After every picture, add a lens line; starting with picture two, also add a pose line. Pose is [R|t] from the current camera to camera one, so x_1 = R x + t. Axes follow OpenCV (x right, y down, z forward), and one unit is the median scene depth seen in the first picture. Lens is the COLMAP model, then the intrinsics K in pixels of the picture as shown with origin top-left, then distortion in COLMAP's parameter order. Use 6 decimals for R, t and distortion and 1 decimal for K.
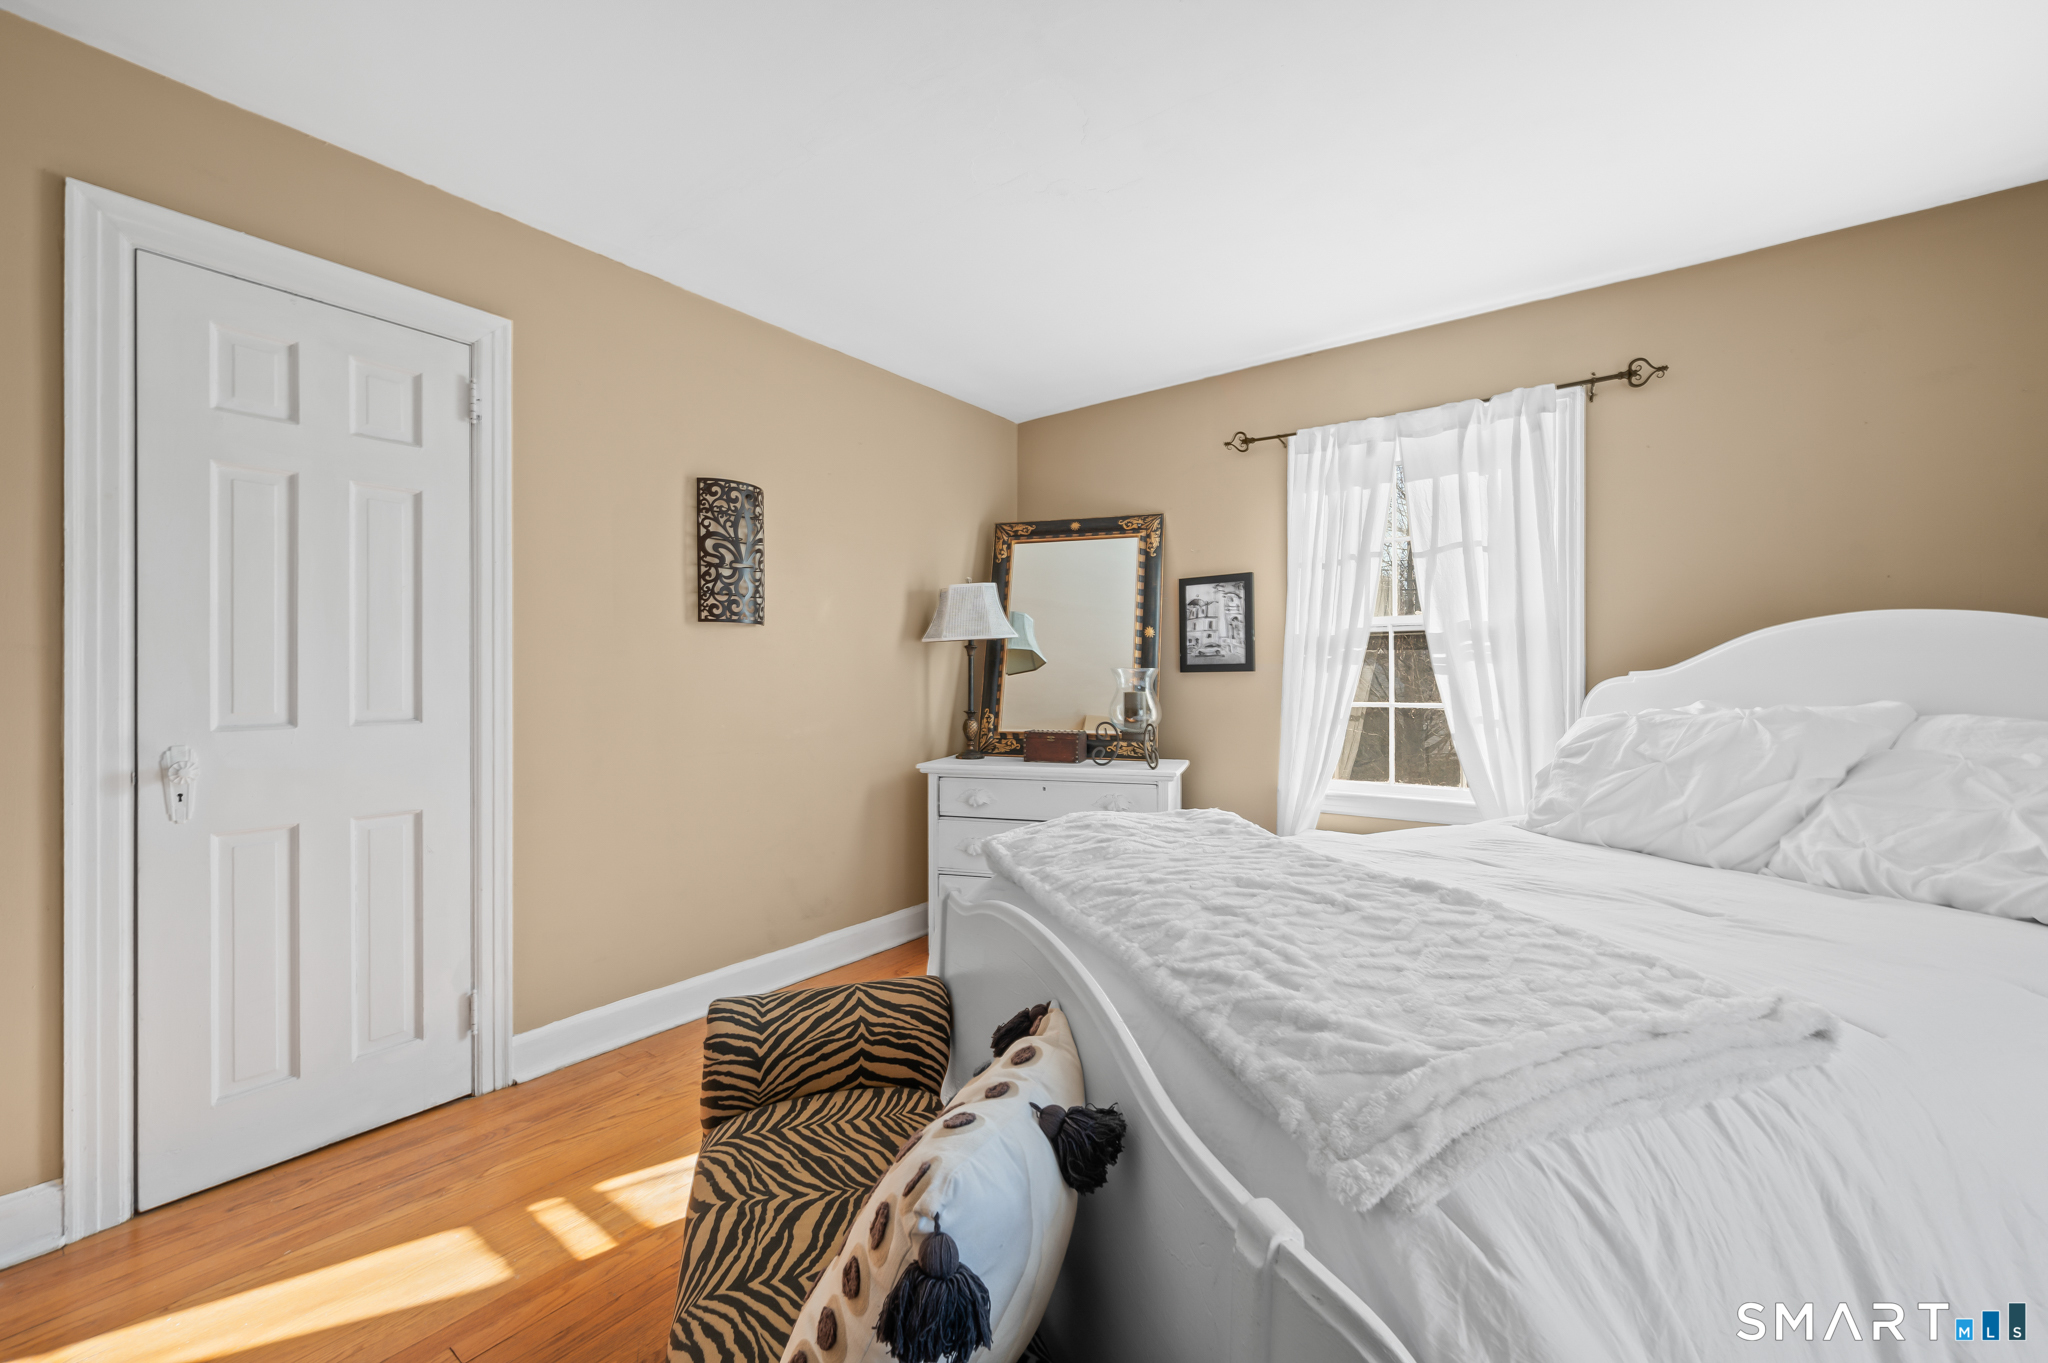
lens RADIAL K [[813.6, 0, 1024.0], [0, 813.6, 681.5], [0, 0, 1]] dist [-0.000216, -0.000002]
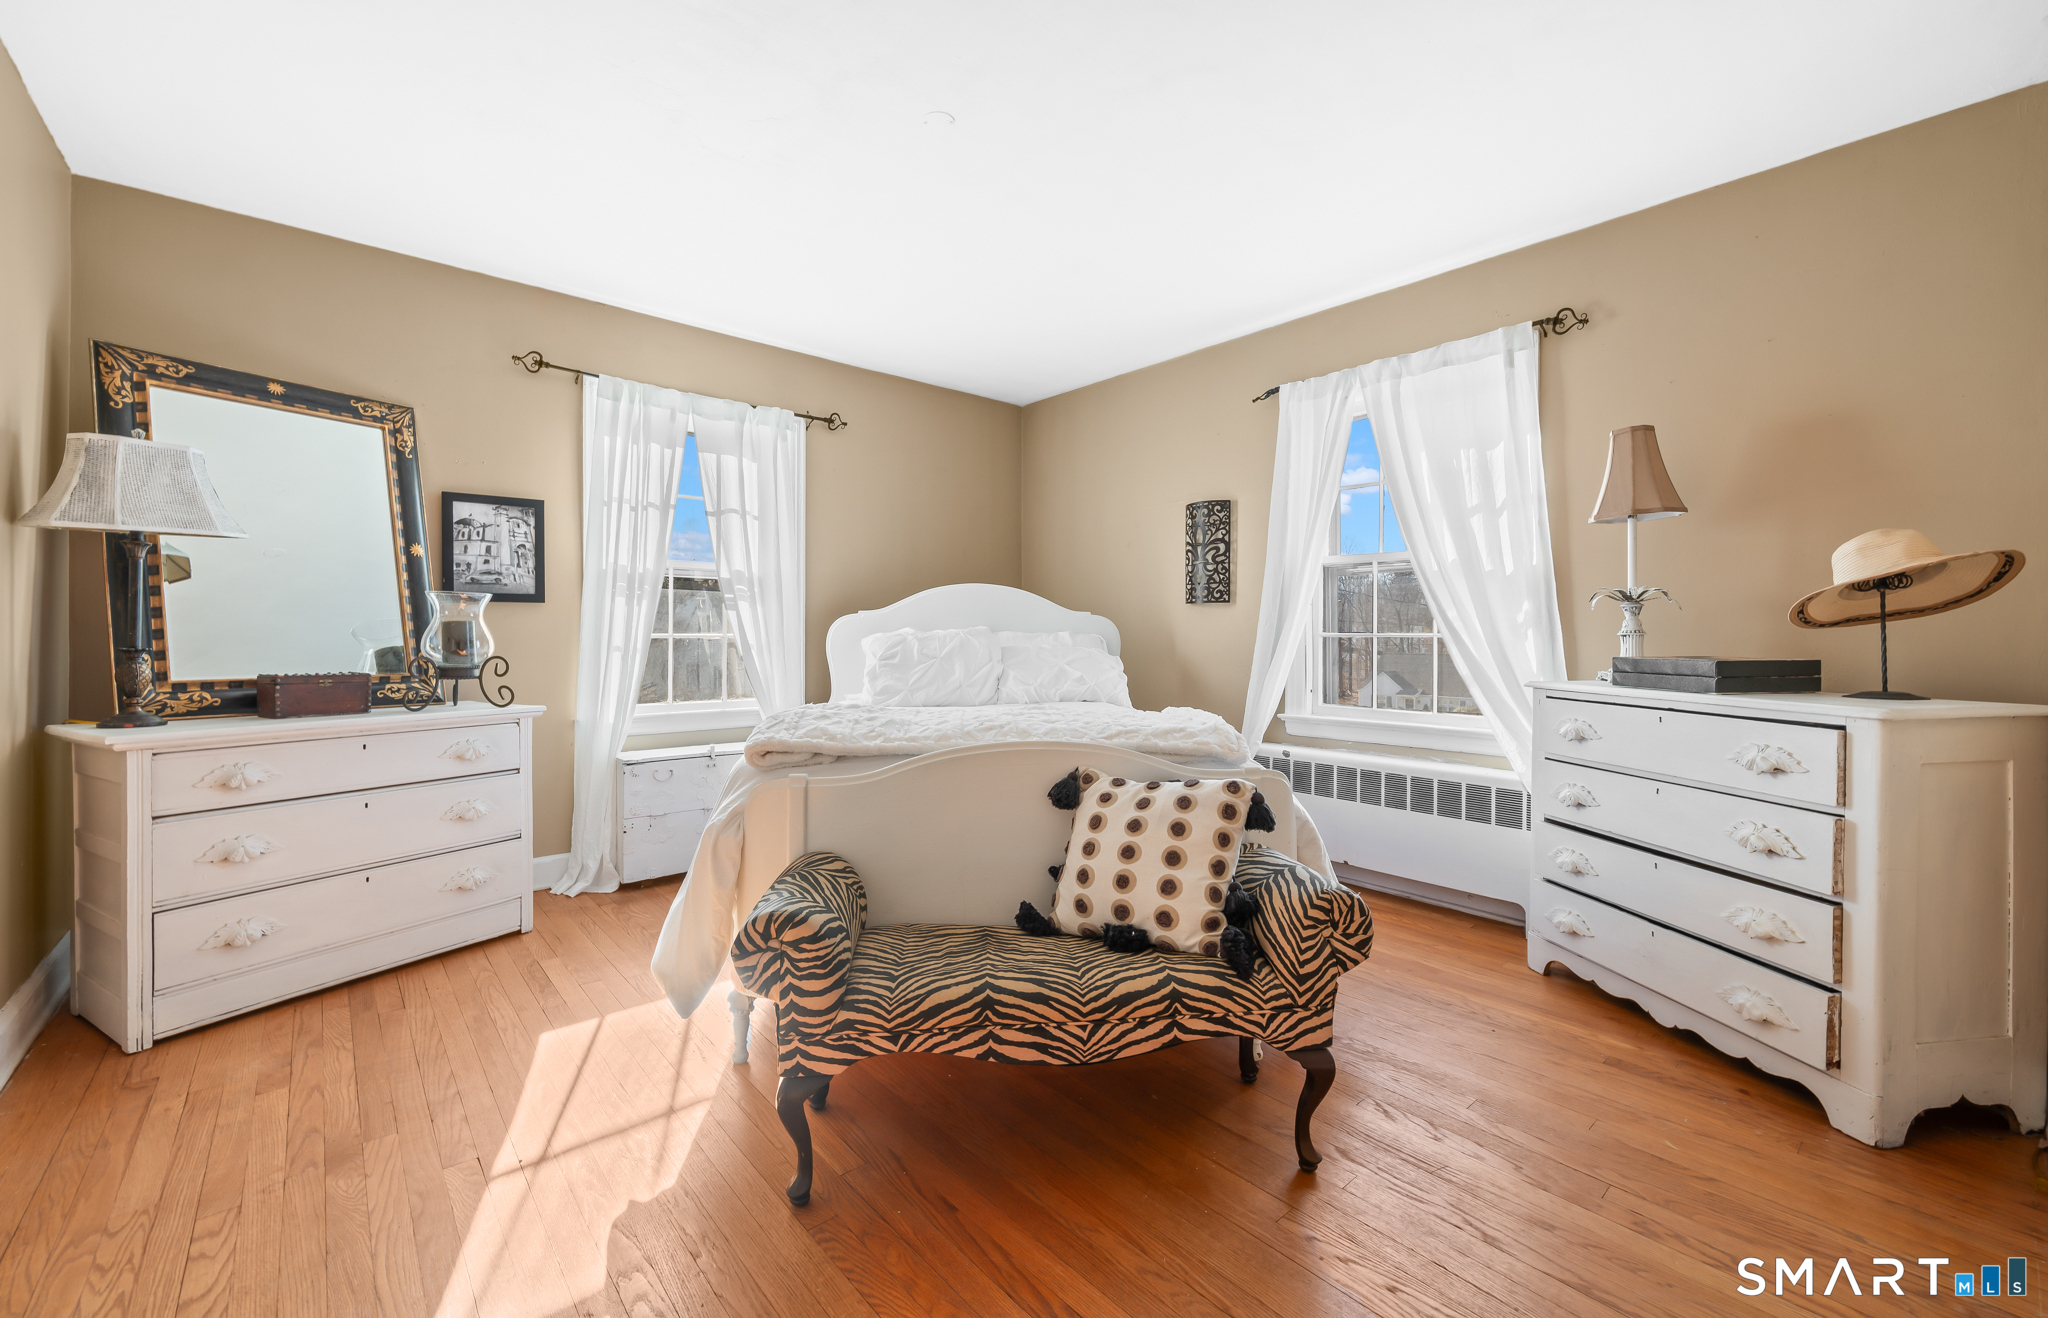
lens RADIAL K [[828.7, 0, 1027.6], [0, 828.7, 649.2], [0, 0, 1]] dist [0.013311, -0.000001]
pose [[0.216503, -0.013318, 0.976191, -0.555947], [-0.000259, 0.999906, 0.013699, 0.028896], [-0.976282, -0.003218, 0.216479, 0.214133]]
